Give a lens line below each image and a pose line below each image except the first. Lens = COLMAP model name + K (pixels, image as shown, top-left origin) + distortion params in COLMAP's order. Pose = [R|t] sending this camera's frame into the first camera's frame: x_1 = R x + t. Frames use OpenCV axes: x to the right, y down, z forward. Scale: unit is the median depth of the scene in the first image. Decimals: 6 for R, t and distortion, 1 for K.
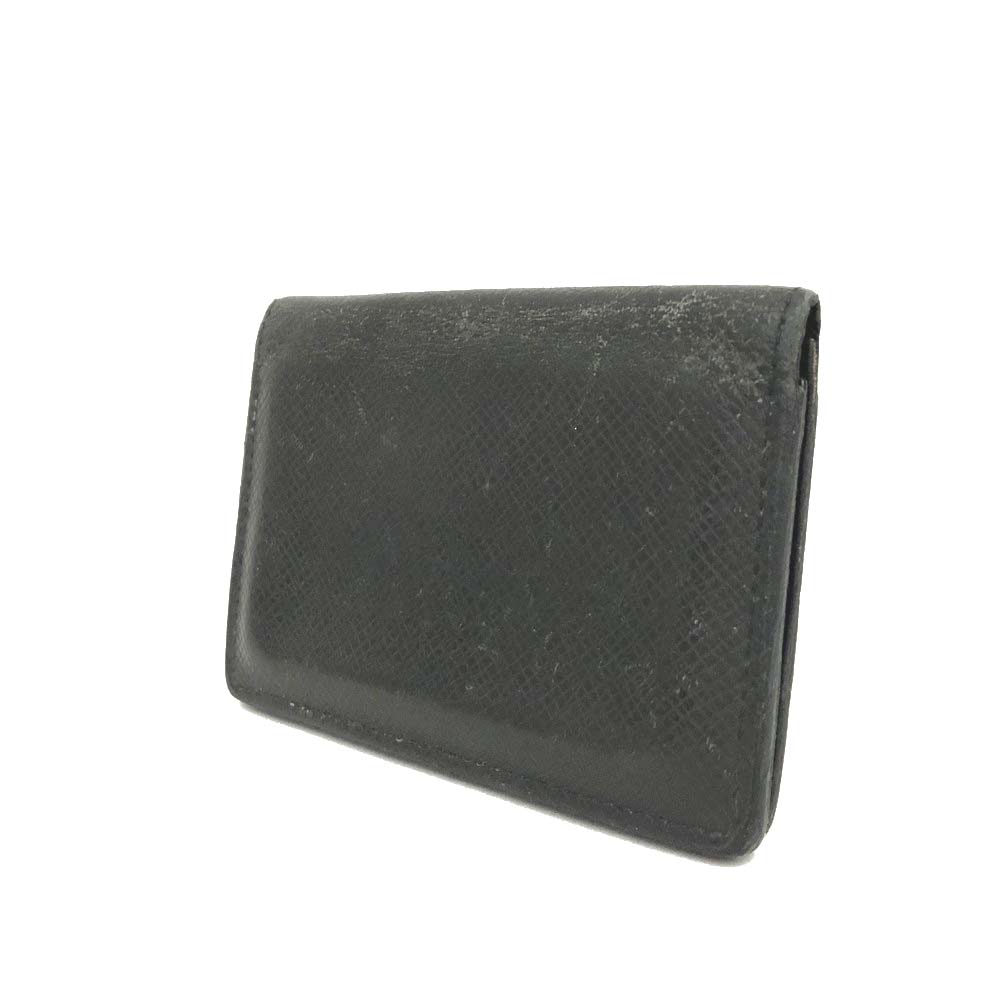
lens RADIAL K [[1106.7, 0, 500.9], [0, 1106.7, 524.2], [0, 0, 1]] dist [0.227394, -0.647118]
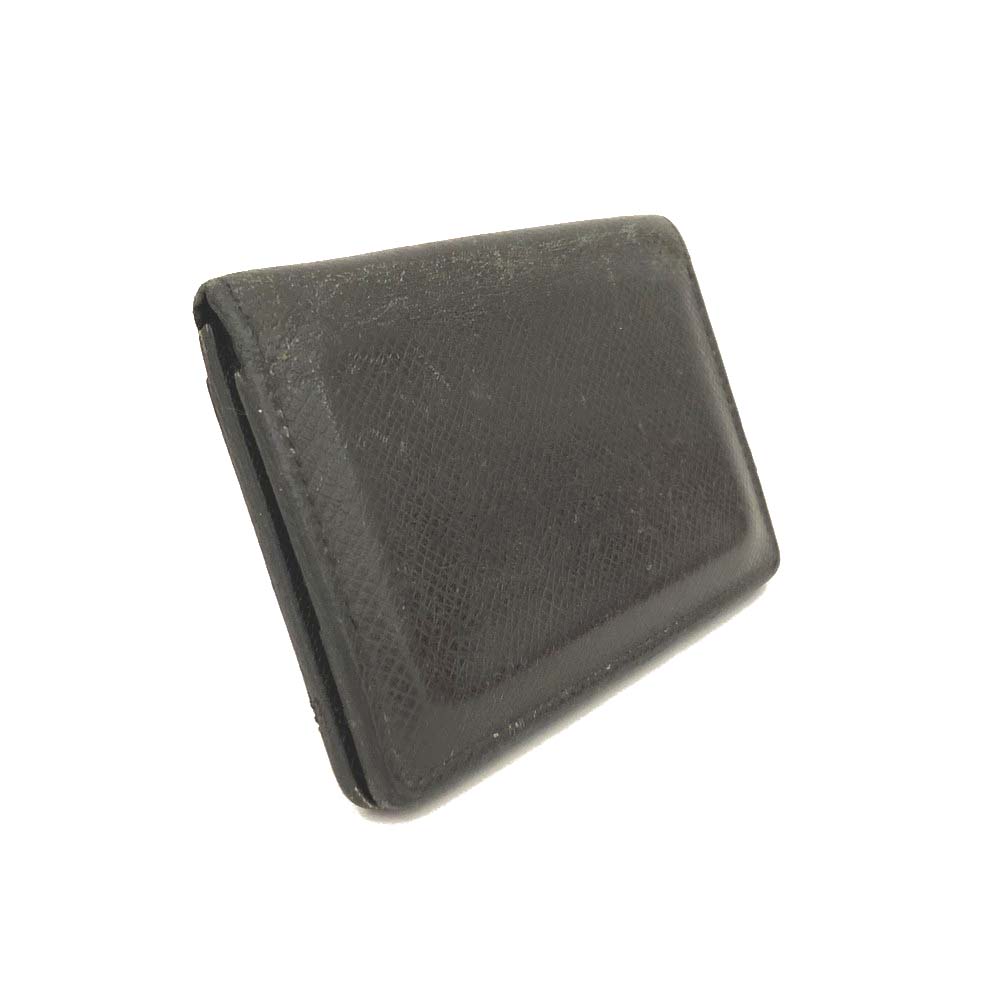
lens RADIAL K [[1106.7, 0, 500.9], [0, 1106.7, 524.2], [0, 0, 1]] dist [0.227394, -0.647118]
pose [[0.055372, -0.194904, 0.979258, -1.178713], [0.377294, 0.912131, 0.160210, -0.134979], [-0.924437, 0.360597, 0.124042, 1.033600]]
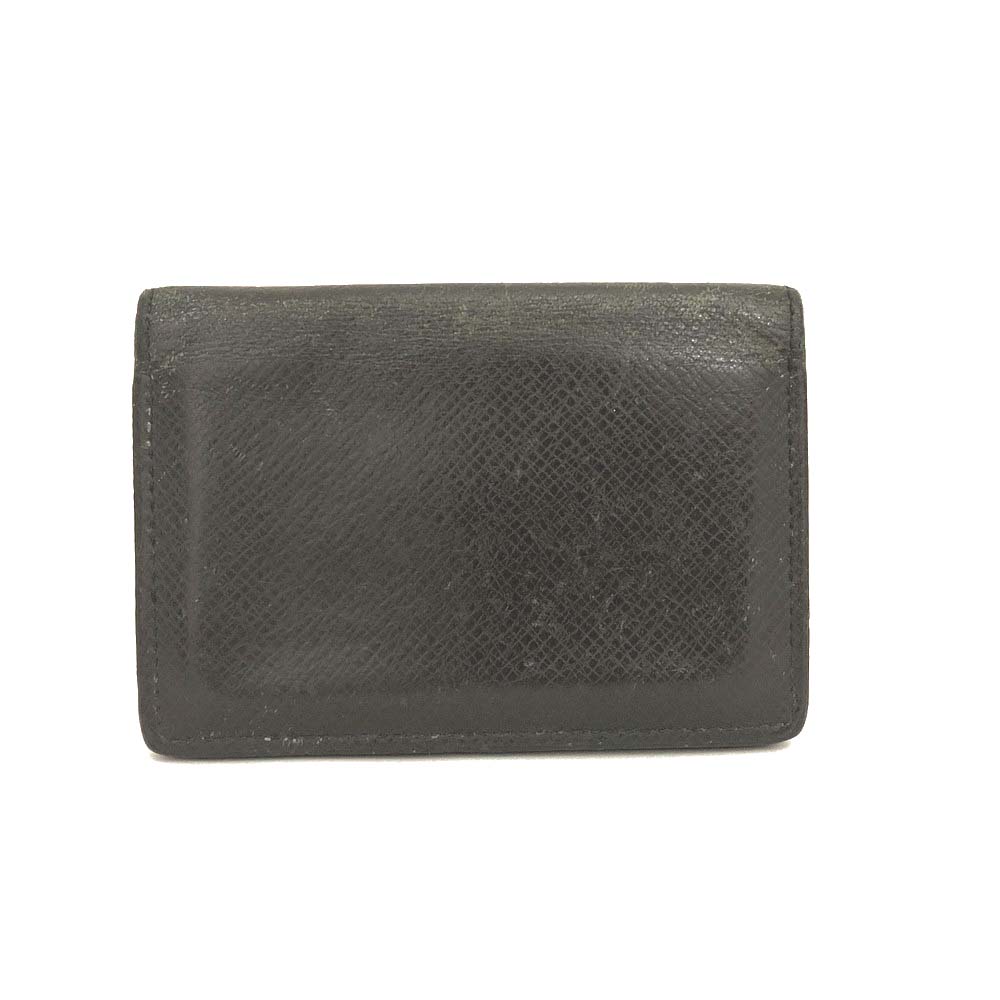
lens RADIAL K [[1106.7, 0, 500.9], [0, 1106.7, 524.2], [0, 0, 1]] dist [0.227394, -0.647118]
pose [[0.754955, -0.141023, 0.640434, -0.740927], [0.122121, 0.989754, 0.073985, -0.069166], [-0.644306, 0.022355, 0.764441, 0.218741]]
